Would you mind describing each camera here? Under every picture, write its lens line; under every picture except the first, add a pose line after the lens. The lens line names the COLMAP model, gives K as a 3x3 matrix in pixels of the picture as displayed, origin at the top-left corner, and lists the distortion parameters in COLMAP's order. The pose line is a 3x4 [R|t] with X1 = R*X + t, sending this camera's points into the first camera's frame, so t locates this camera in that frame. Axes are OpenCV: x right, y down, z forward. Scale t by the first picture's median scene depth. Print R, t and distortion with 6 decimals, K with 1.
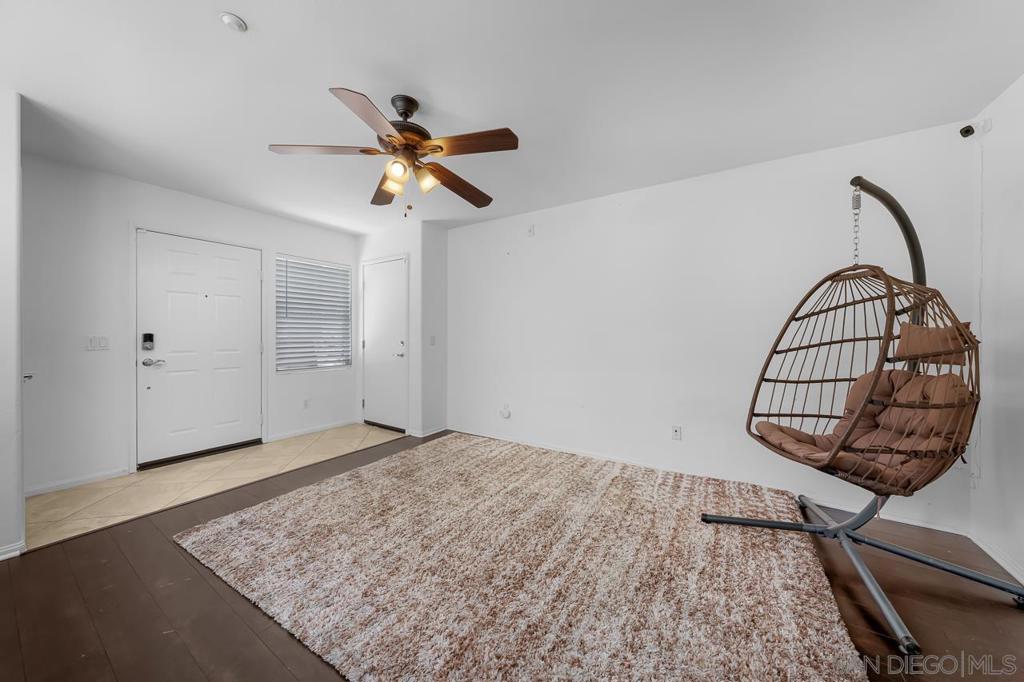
lens RADIAL K [[353.8, 0, 513.2], [0, 353.8, 334.8], [0, 0, 1]] dist [-0.000178, 0.000119]
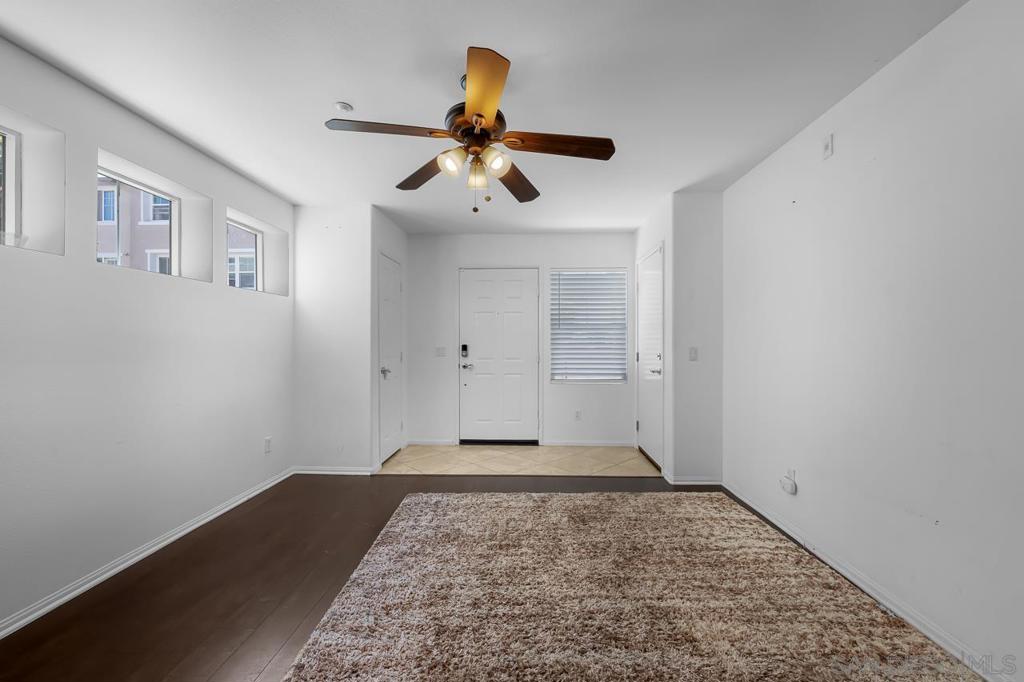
lens RADIAL K [[399.2, 0, 512.0], [0, 399.2, 341.0], [0, 0, 1]] dist [-0.000567, -0.000016]
pose [[0.515474, -0.007775, -0.856870, 0.401200], [0.000524, 0.999962, -0.008758, -0.004131], [0.856905, 0.004065, 0.515459, 0.391864]]
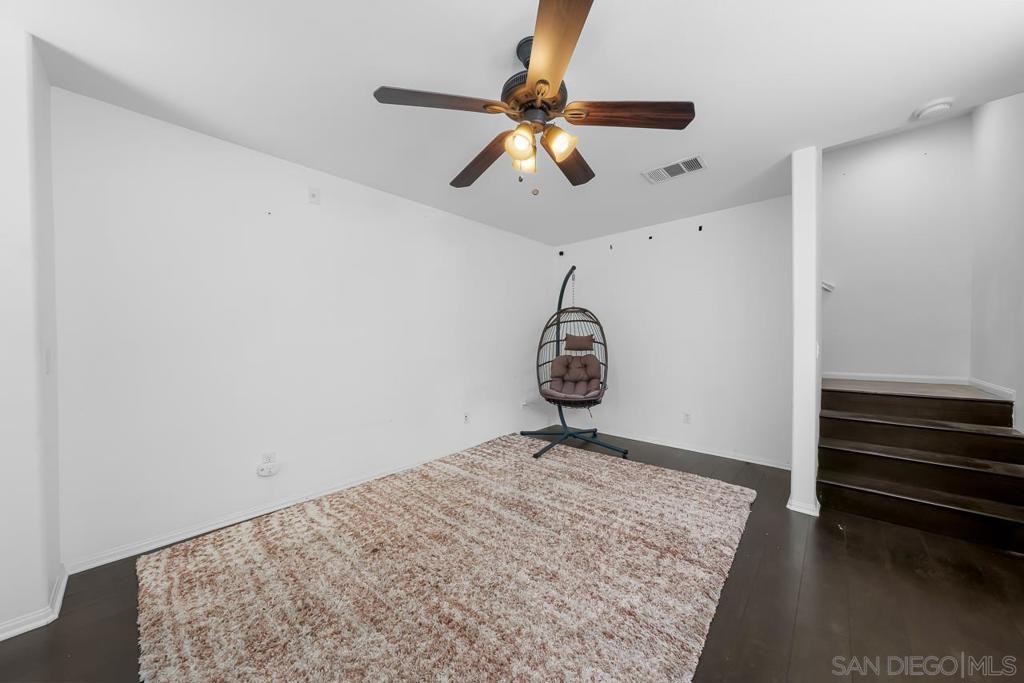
lens RADIAL K [[355.1, 0, 513.5], [0, 355.1, 345.8], [0, 0, 1]] dist [-0.000464, 0.000223]
pose [[0.158705, -0.023471, 0.987047, -0.766513], [0.010511, 0.999701, 0.022082, -0.007017], [-0.987270, 0.006870, 0.158904, 0.634451]]
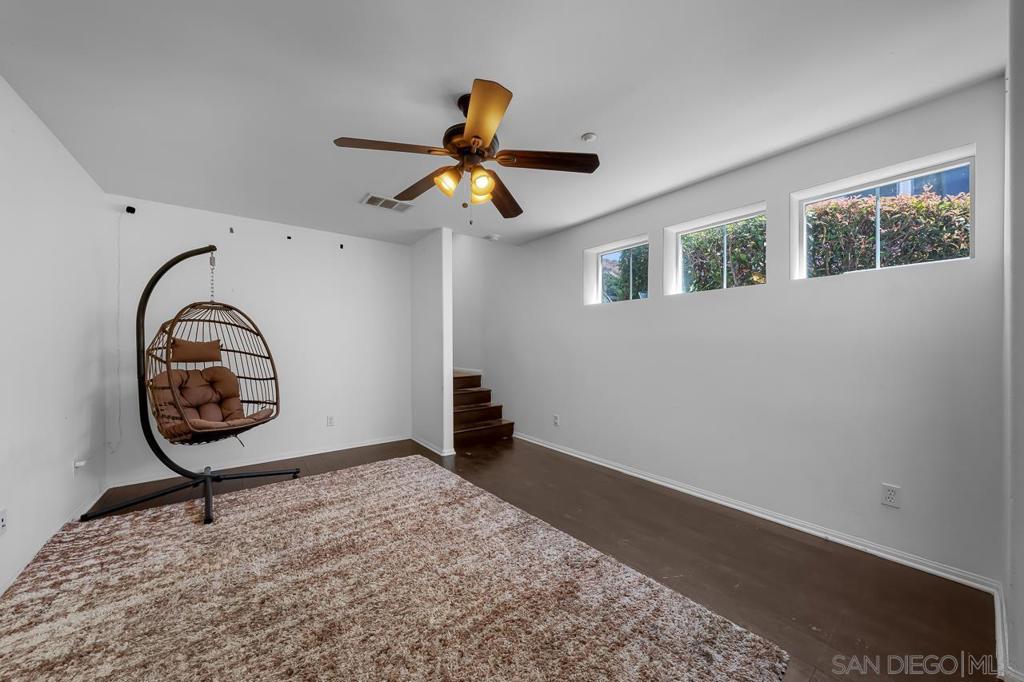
lens RADIAL K [[355.1, 0, 513.5], [0, 355.1, 345.3], [0, 0, 1]] dist [-0.000464, 0.000223]
pose [[-0.949666, -0.004024, 0.313240, -0.488245], [-0.002209, 0.999979, 0.006149, -0.009977], [-0.313258, 0.005148, -0.949654, 1.290693]]
